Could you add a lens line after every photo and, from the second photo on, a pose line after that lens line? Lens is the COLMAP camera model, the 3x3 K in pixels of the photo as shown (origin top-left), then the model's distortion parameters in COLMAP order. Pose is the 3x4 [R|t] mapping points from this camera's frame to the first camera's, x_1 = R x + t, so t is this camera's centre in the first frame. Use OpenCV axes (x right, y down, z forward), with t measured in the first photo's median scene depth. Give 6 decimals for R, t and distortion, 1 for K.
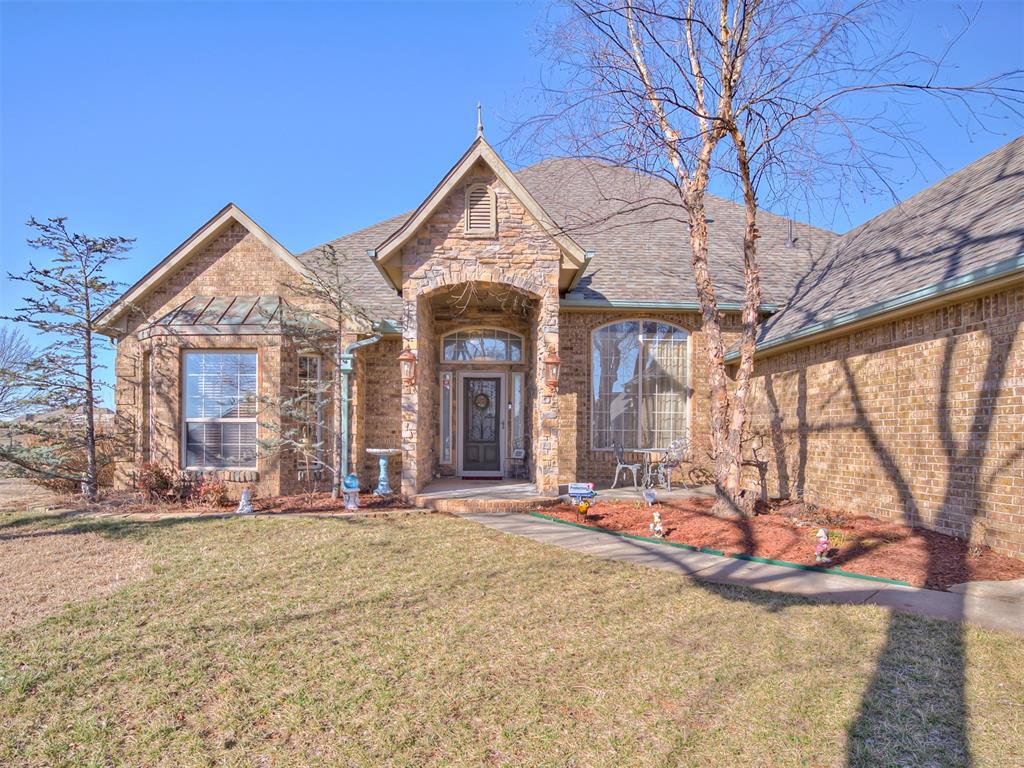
lens RADIAL K [[524.9, 0, 504.9], [0, 524.9, 389.8], [0, 0, 1]] dist [-0.000824, 0.000228]
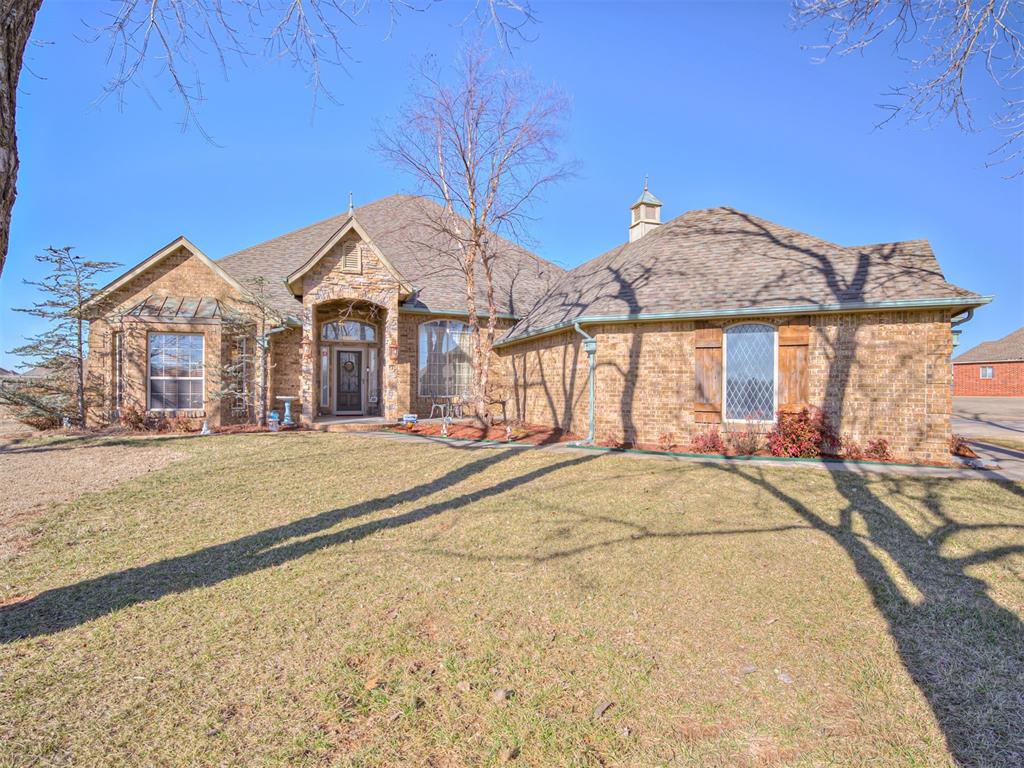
lens RADIAL K [[524.9, 0, 504.9], [0, 524.9, 389.8], [0, 0, 1]] dist [-0.000824, 0.000228]
pose [[0.960880, -0.001098, 0.276961, -0.039056], [-0.022725, 0.996308, 0.082789, -0.059329], [-0.276029, -0.085845, 0.957308, -0.768282]]
